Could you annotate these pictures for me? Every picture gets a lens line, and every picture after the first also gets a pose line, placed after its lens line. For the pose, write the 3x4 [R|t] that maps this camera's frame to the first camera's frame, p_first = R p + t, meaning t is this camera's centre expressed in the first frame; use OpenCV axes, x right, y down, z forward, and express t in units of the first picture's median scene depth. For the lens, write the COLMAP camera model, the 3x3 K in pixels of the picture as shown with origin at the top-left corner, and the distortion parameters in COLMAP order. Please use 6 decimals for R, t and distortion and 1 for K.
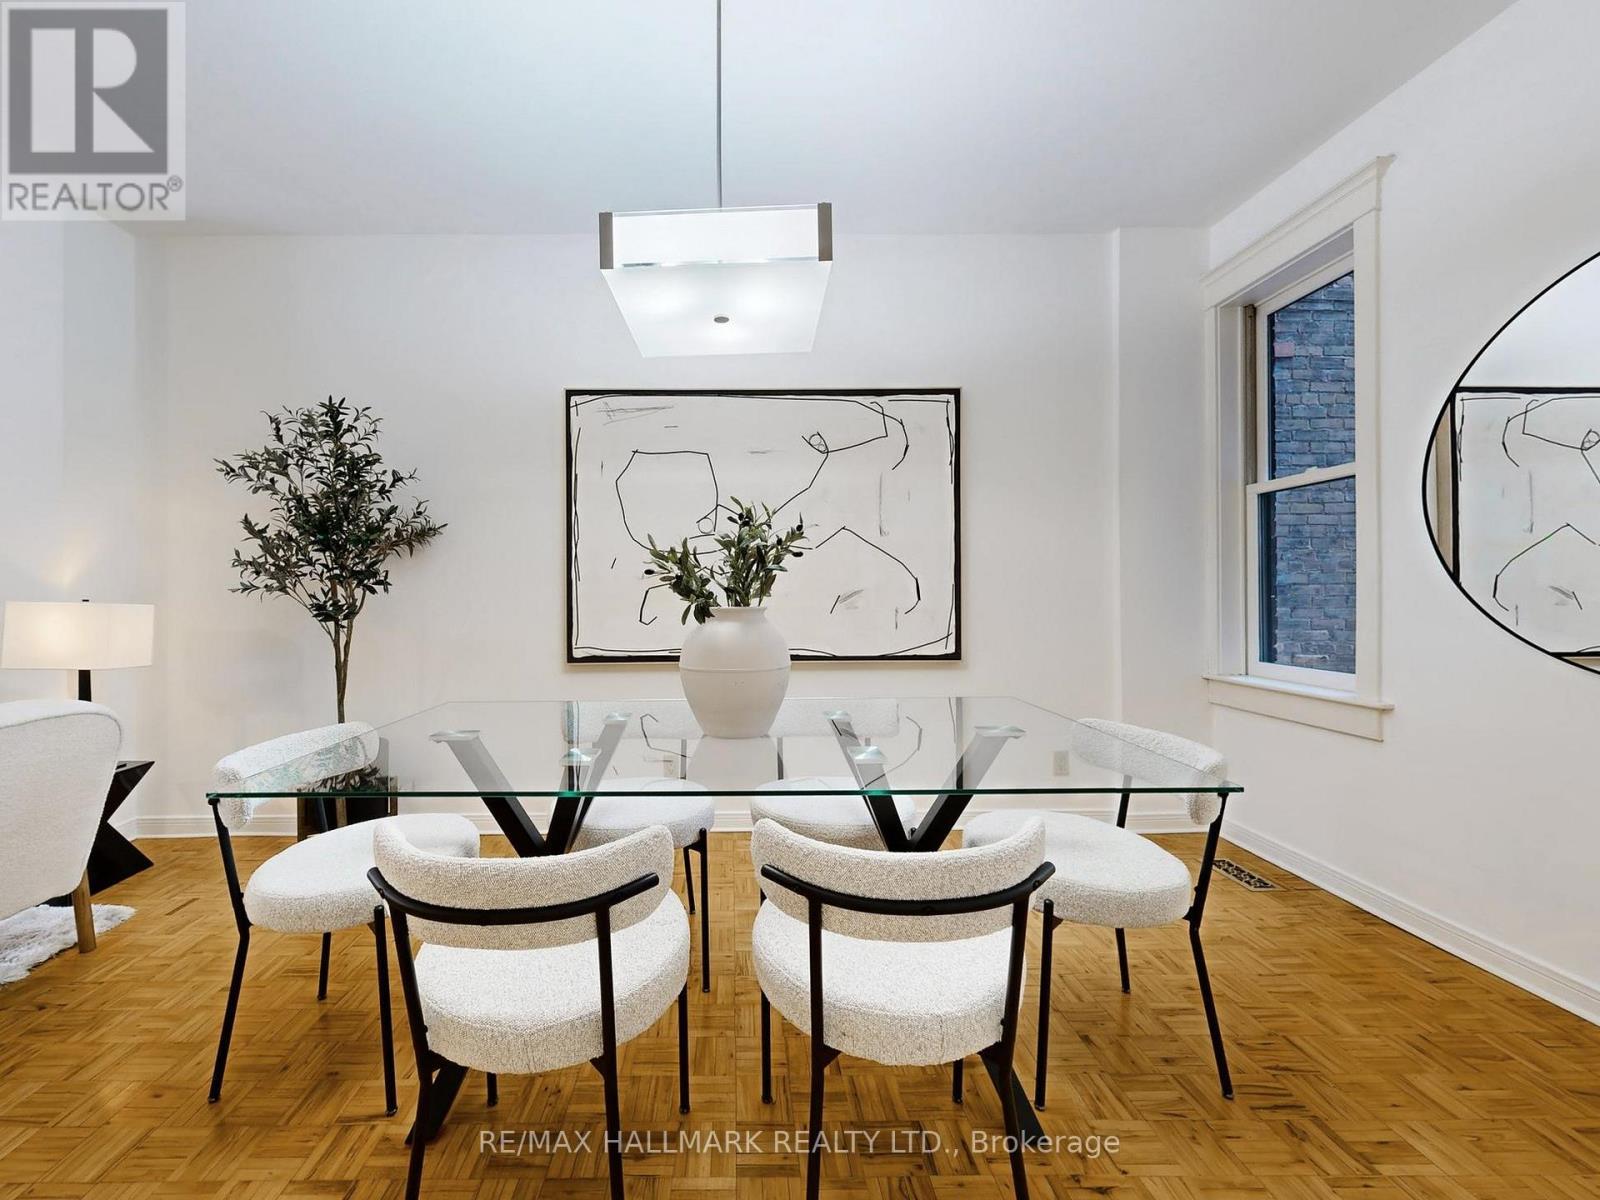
lens RADIAL K [[620.8, 0, 796.3], [0, 620.8, 590.8], [0, 0, 1]] dist [-0.006301, -0.000045]
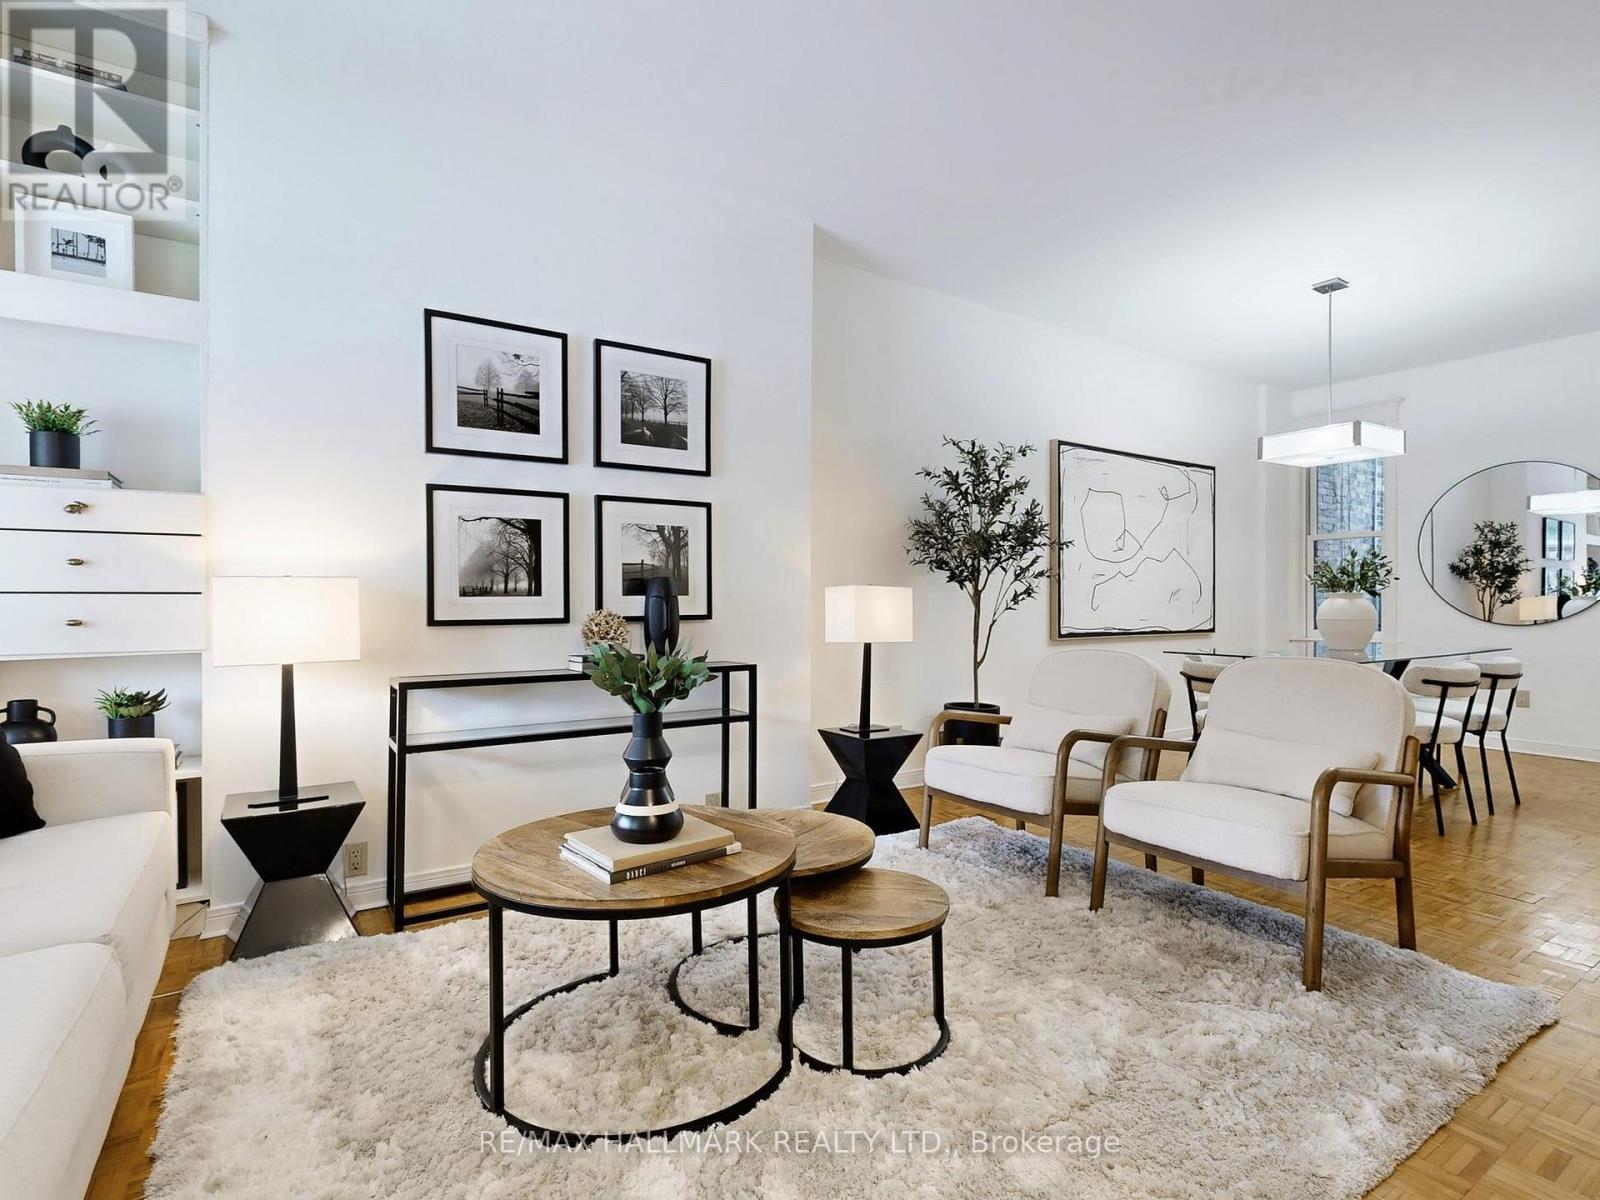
lens RADIAL K [[794.5, 0, 802.0], [0, 794.5, 602.5], [0, 0, 1]] dist [-0.001729, -0.001738]
pose [[0.837286, 0.005653, 0.546735, -1.811286], [-0.007579, 0.999970, 0.001268, 0.038655], [-0.546712, -0.005206, 0.837305, -0.165817]]
